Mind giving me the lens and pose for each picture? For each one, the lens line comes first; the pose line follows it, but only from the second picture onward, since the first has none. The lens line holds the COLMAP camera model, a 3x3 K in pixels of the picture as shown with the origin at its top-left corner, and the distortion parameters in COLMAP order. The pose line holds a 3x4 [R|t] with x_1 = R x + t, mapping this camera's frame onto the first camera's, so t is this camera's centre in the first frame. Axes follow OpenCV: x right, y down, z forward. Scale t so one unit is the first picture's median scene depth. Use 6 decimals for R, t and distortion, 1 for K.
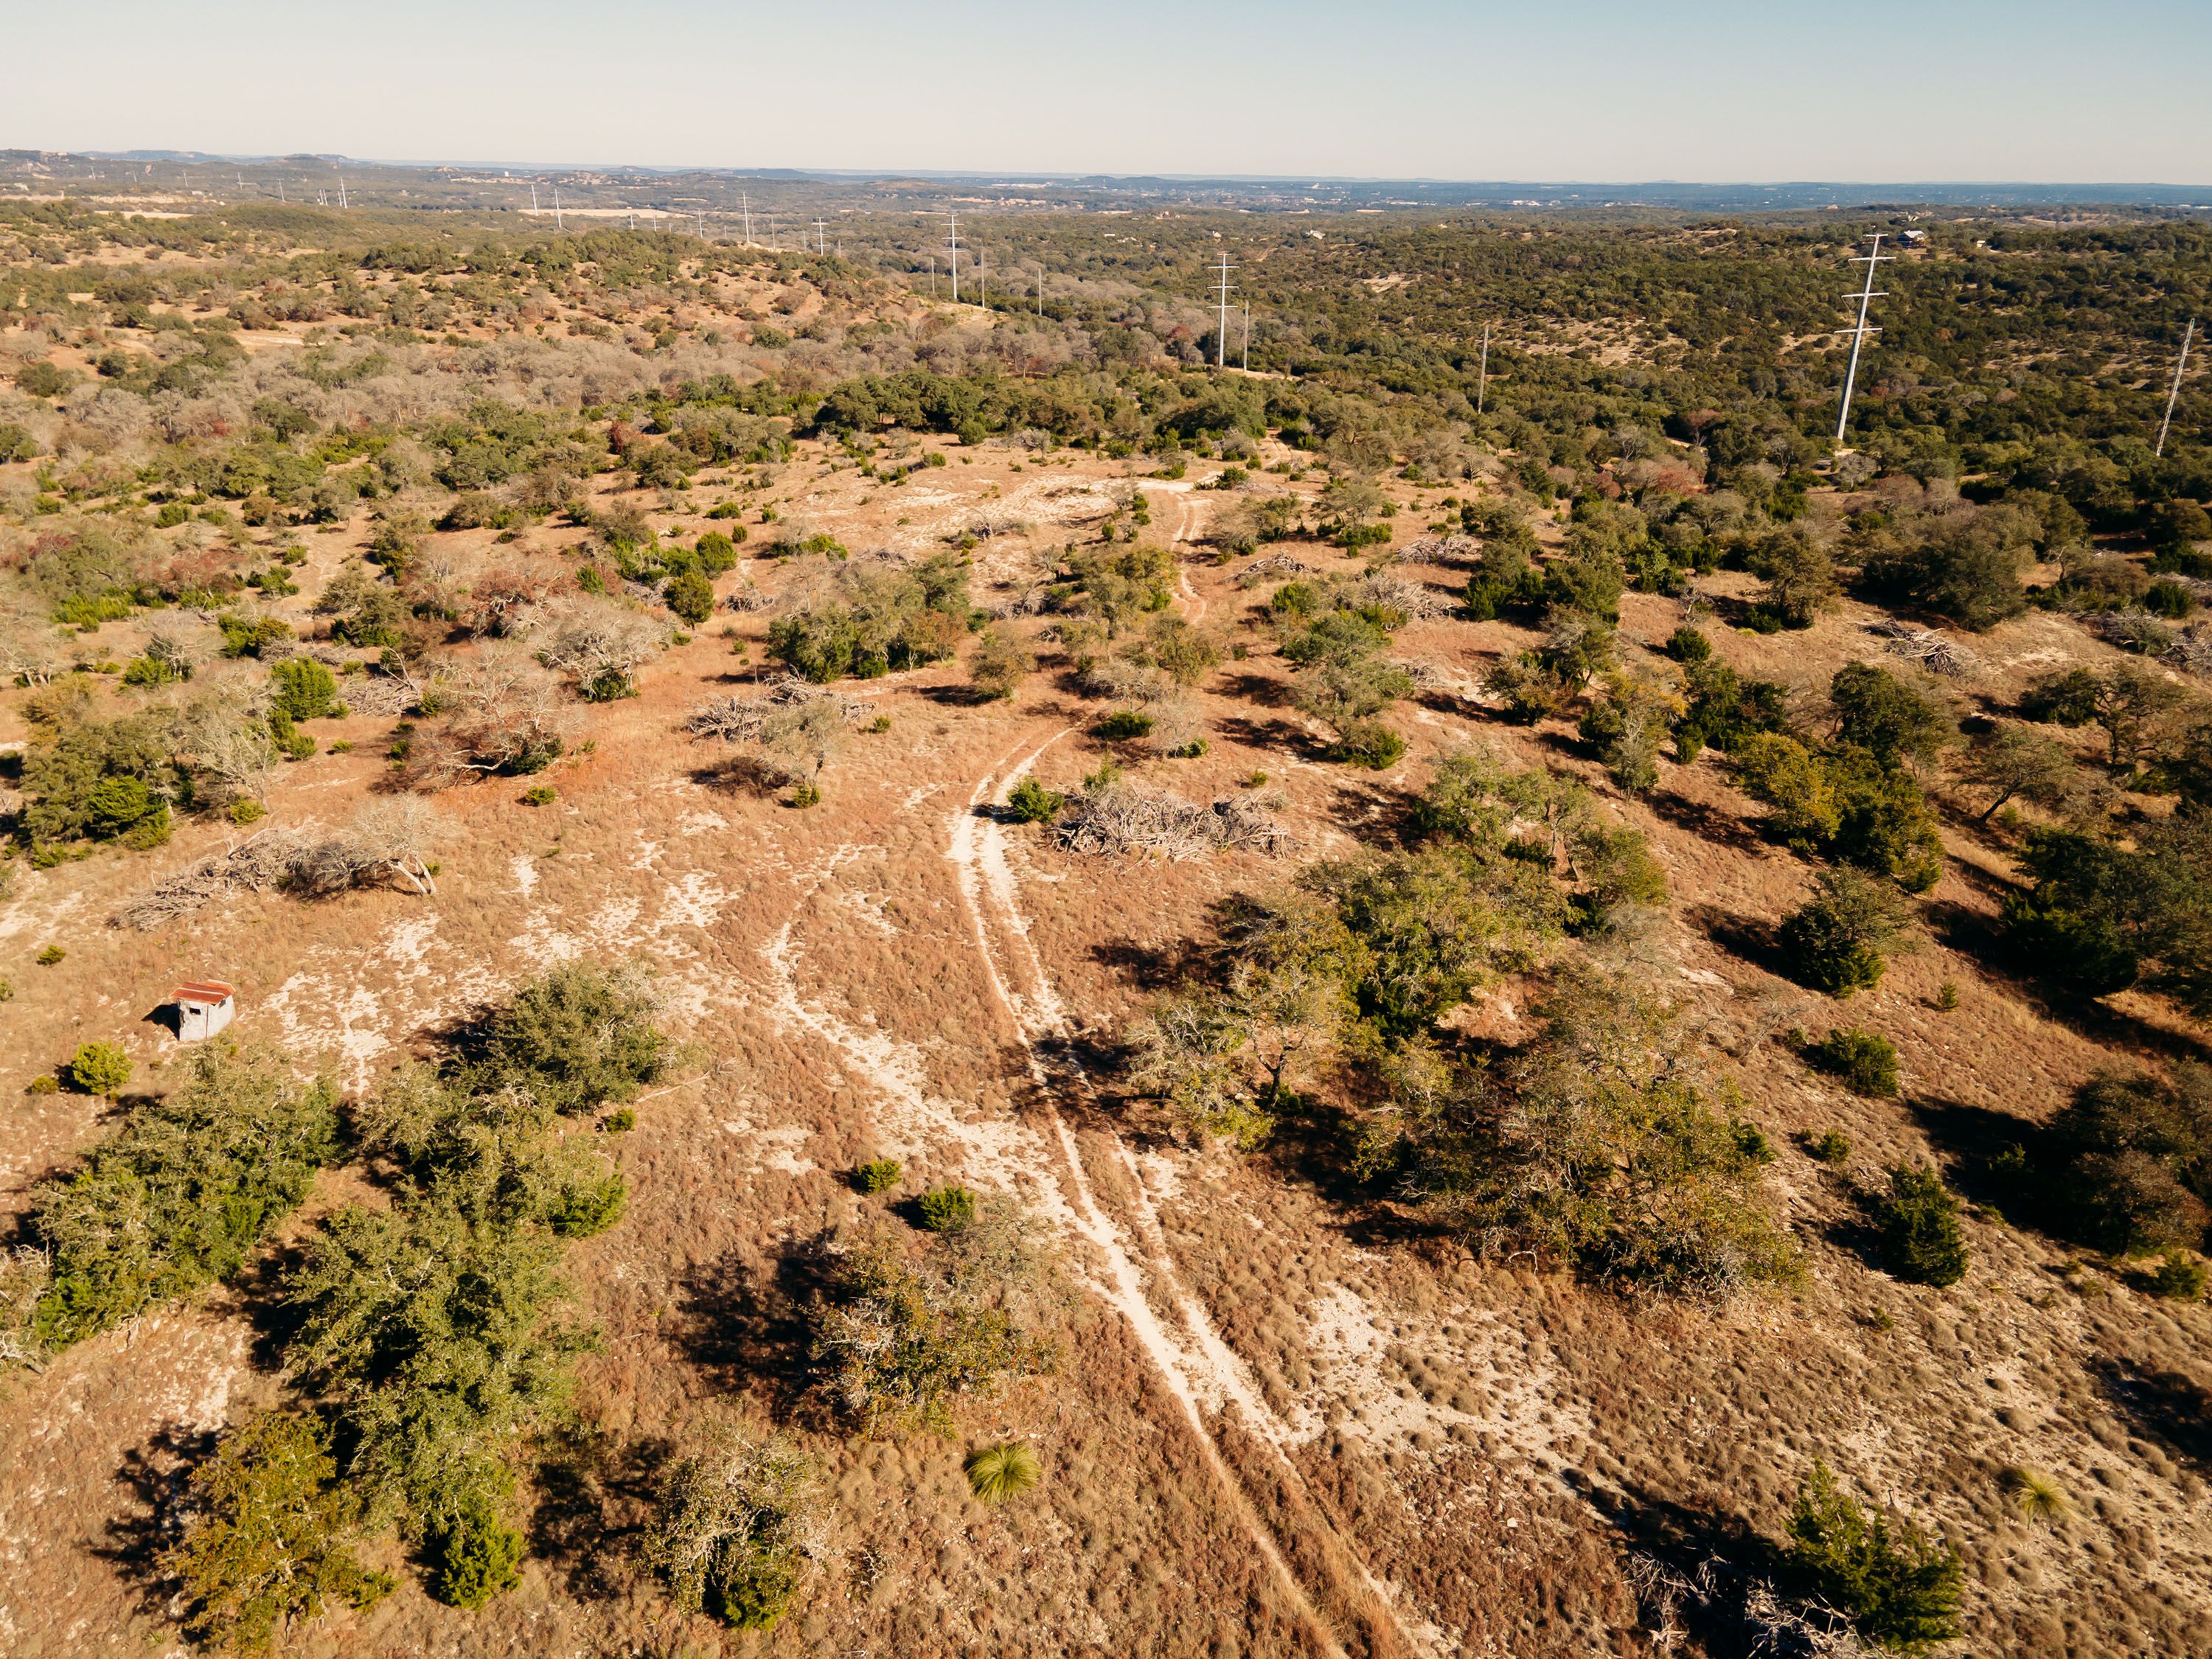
lens RADIAL K [[1553.5, 0, 1083.1], [0, 1553.5, 826.3], [0, 0, 1]] dist [-0.000837, 0.073283]
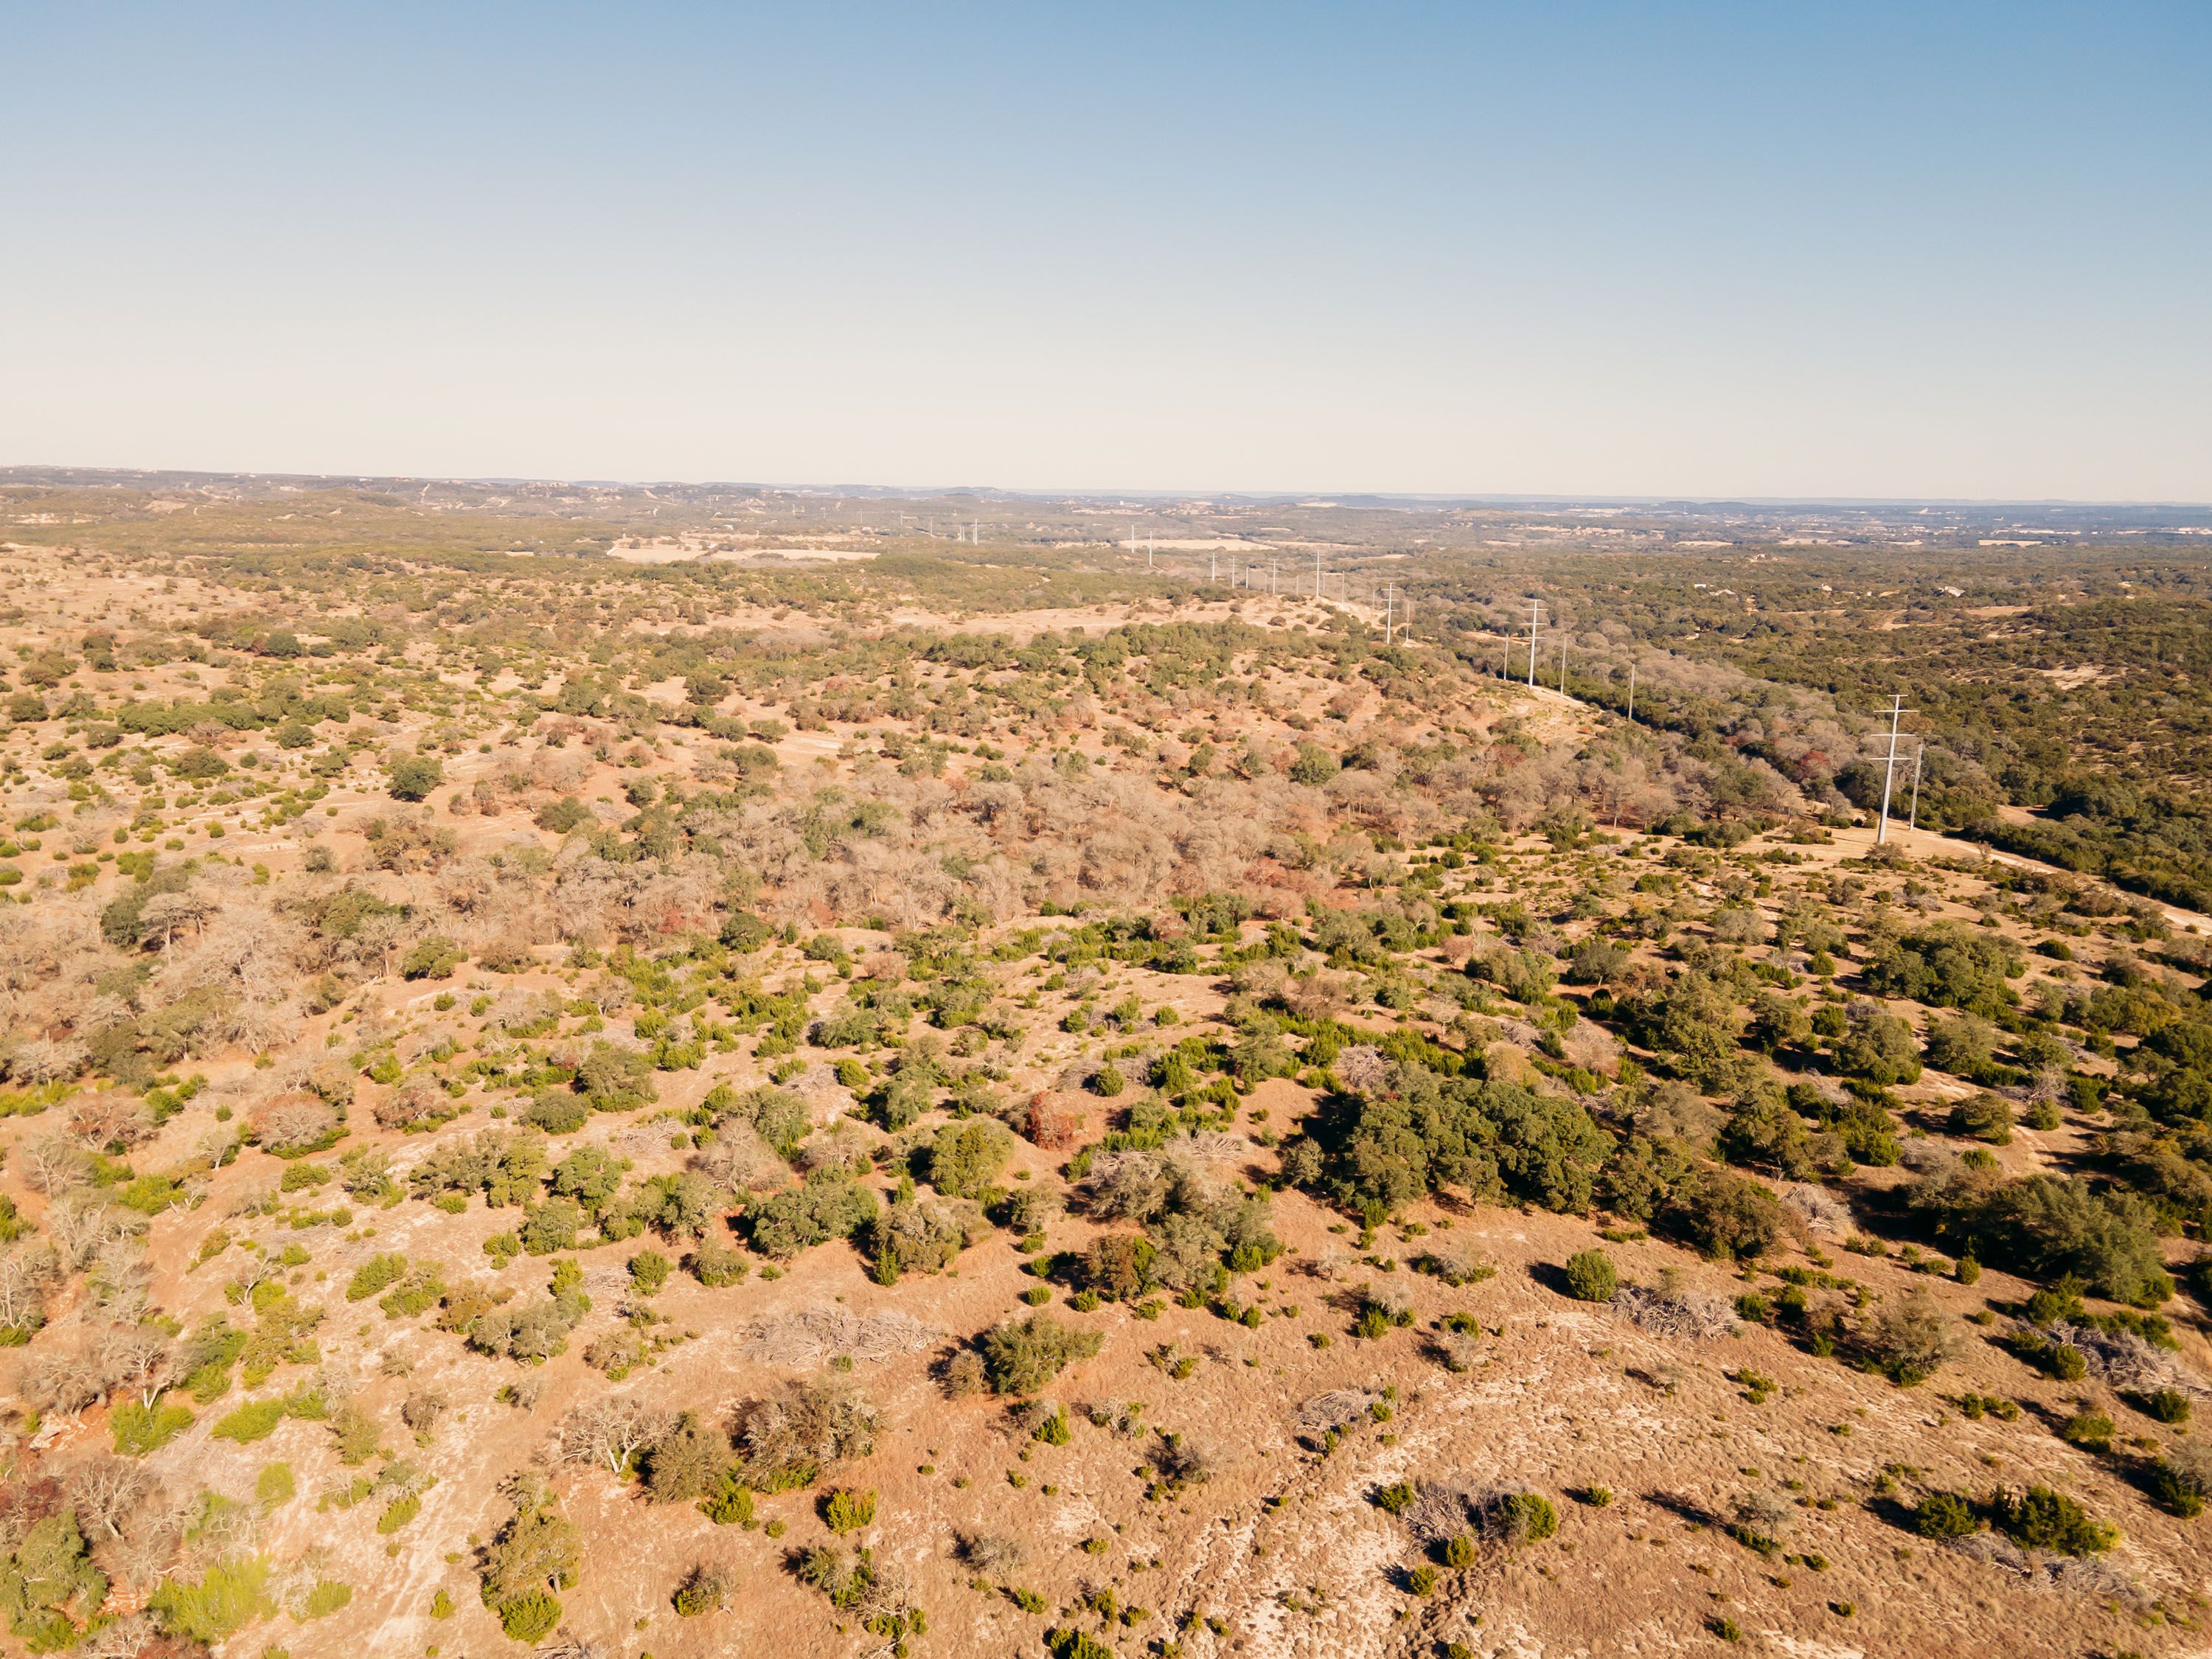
lens RADIAL K [[1532.7, 0, 1145.4], [0, 1532.7, 825.3], [0, 0, 1]] dist [0.039544, 0.048313]
pose [[0.950730, 0.067600, -0.302560, -0.024747], [-0.122204, 0.978635, -0.165346, -0.112439], [0.284918, 0.194173, 0.938679, 0.148987]]
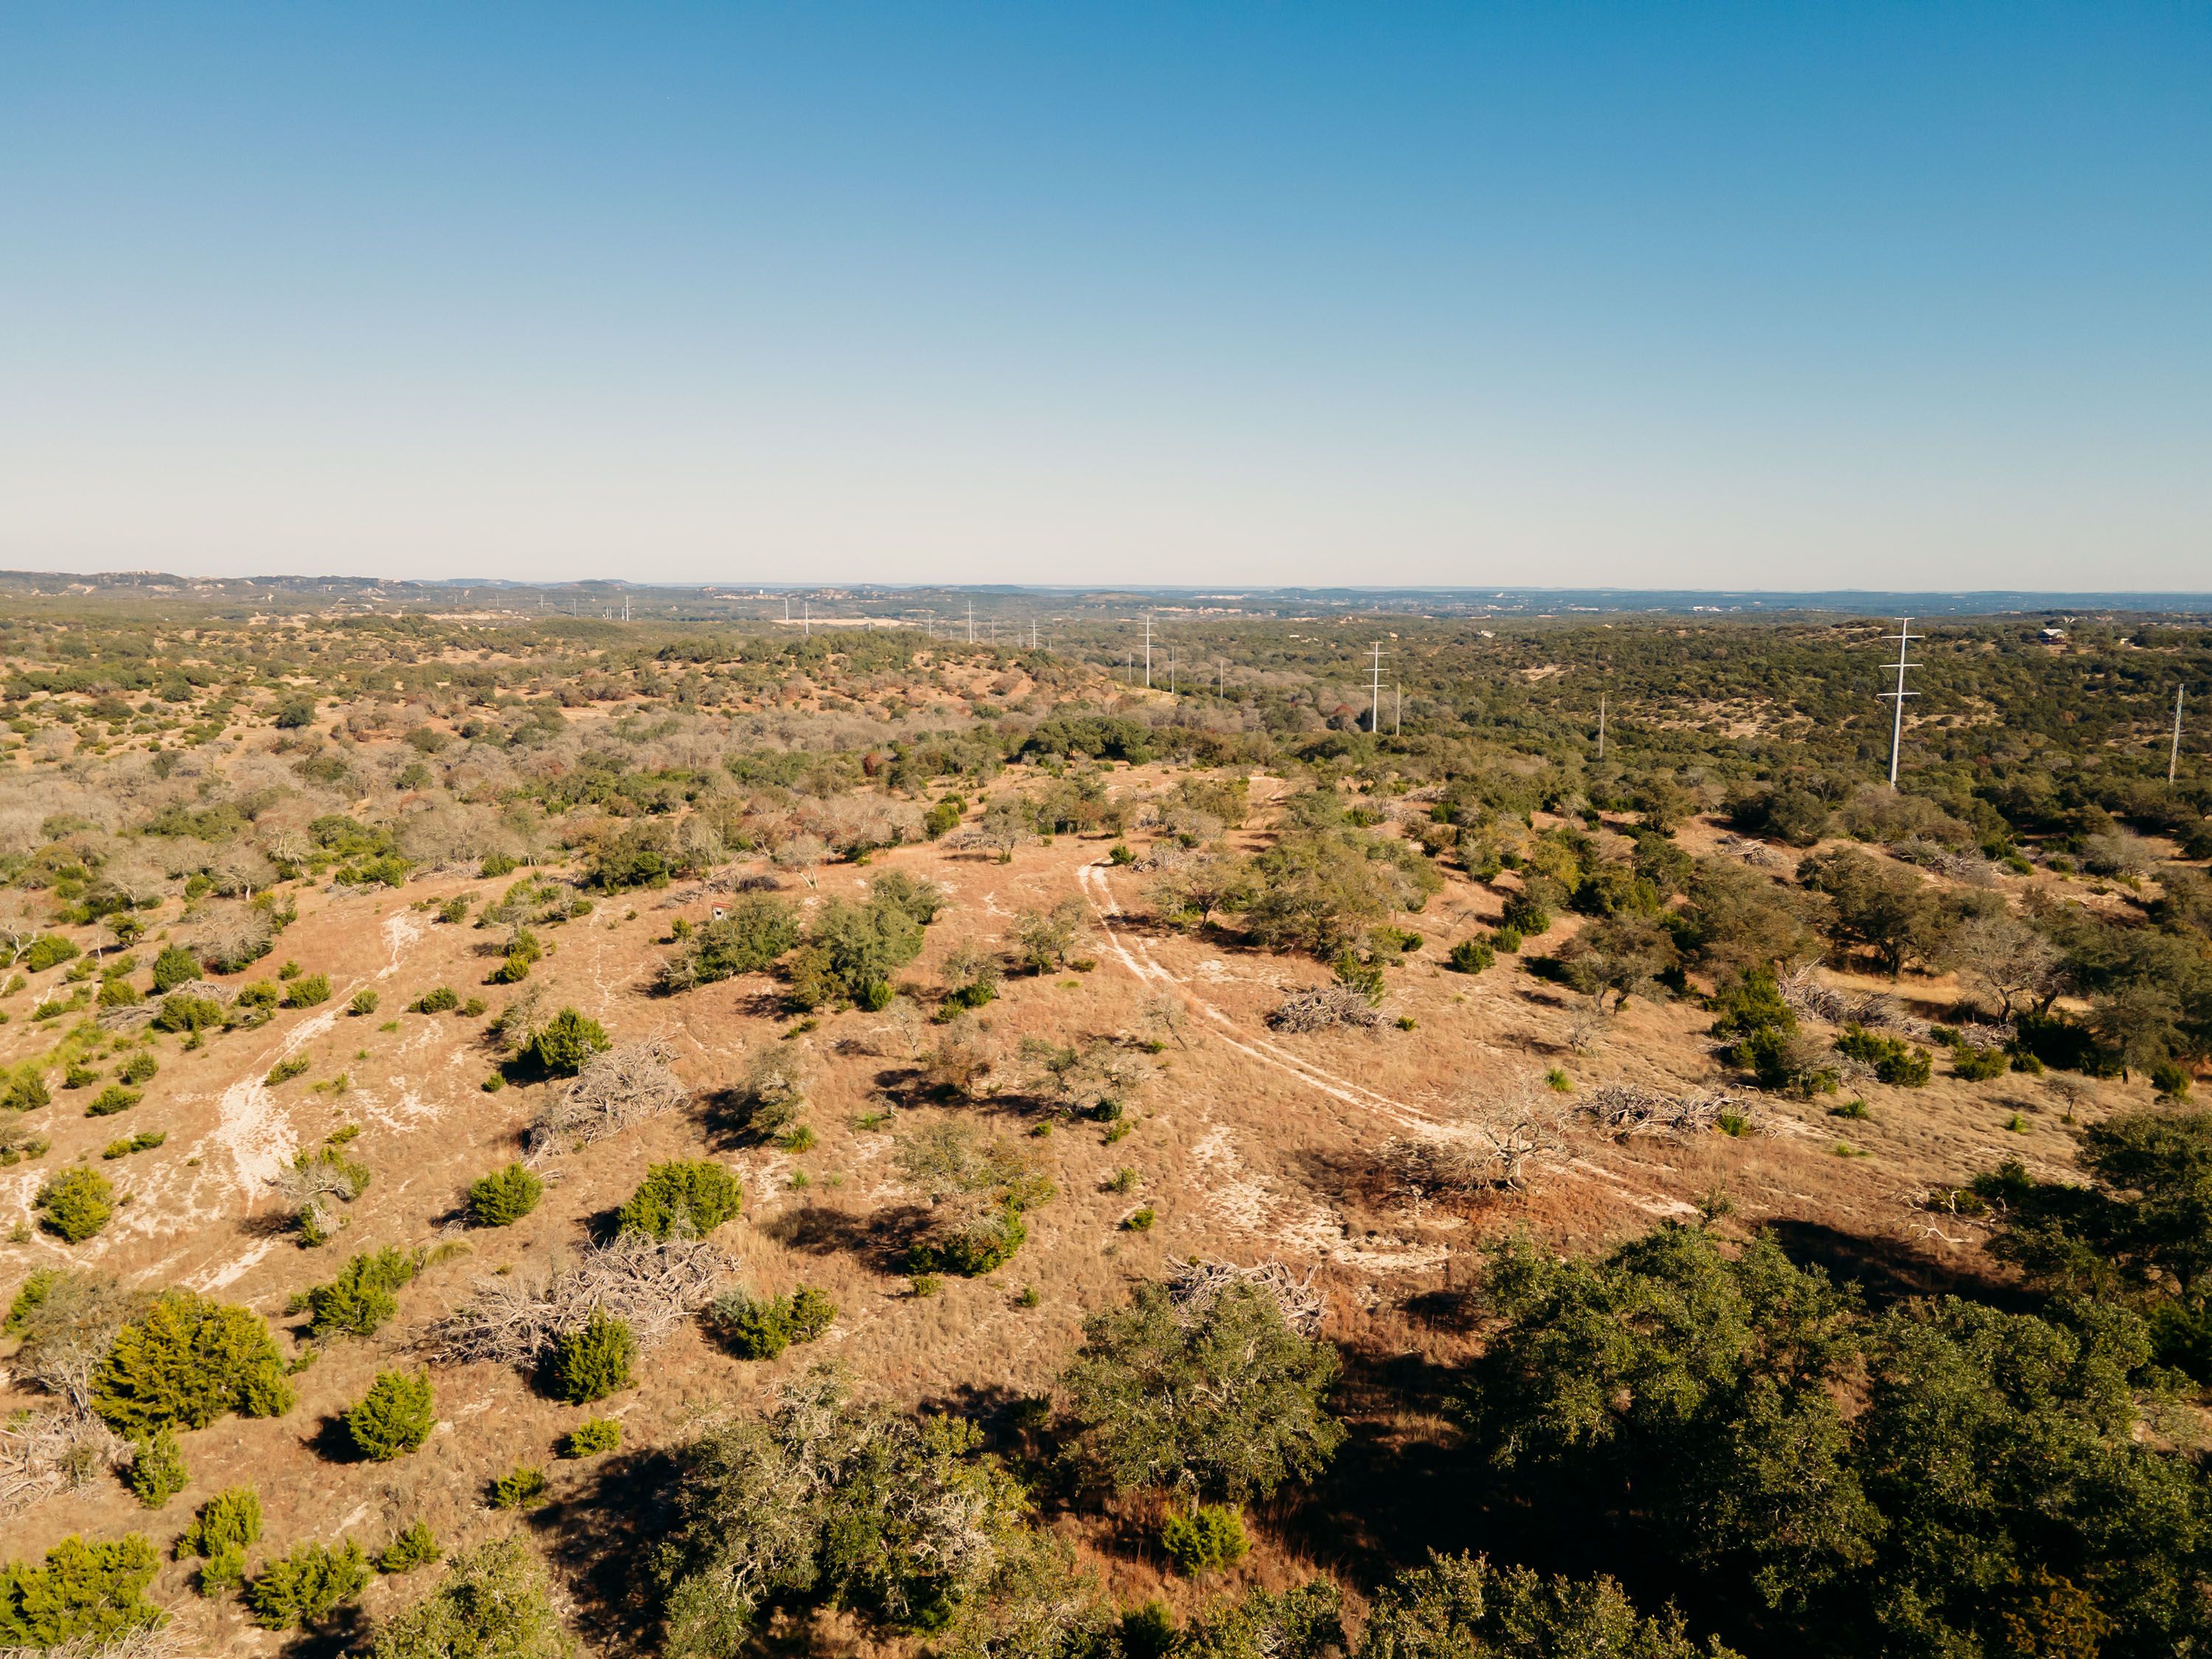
lens RADIAL K [[1538.5, 0, 1104.0], [0, 1538.5, 868.7], [0, 0, 1]] dist [0.042775, -0.004064]
pose [[0.993738, 0.013848, -0.110874, 0.016008], [-0.037335, 0.976410, -0.212671, 0.041633], [0.105314, 0.215478, 0.970813, -0.085646]]
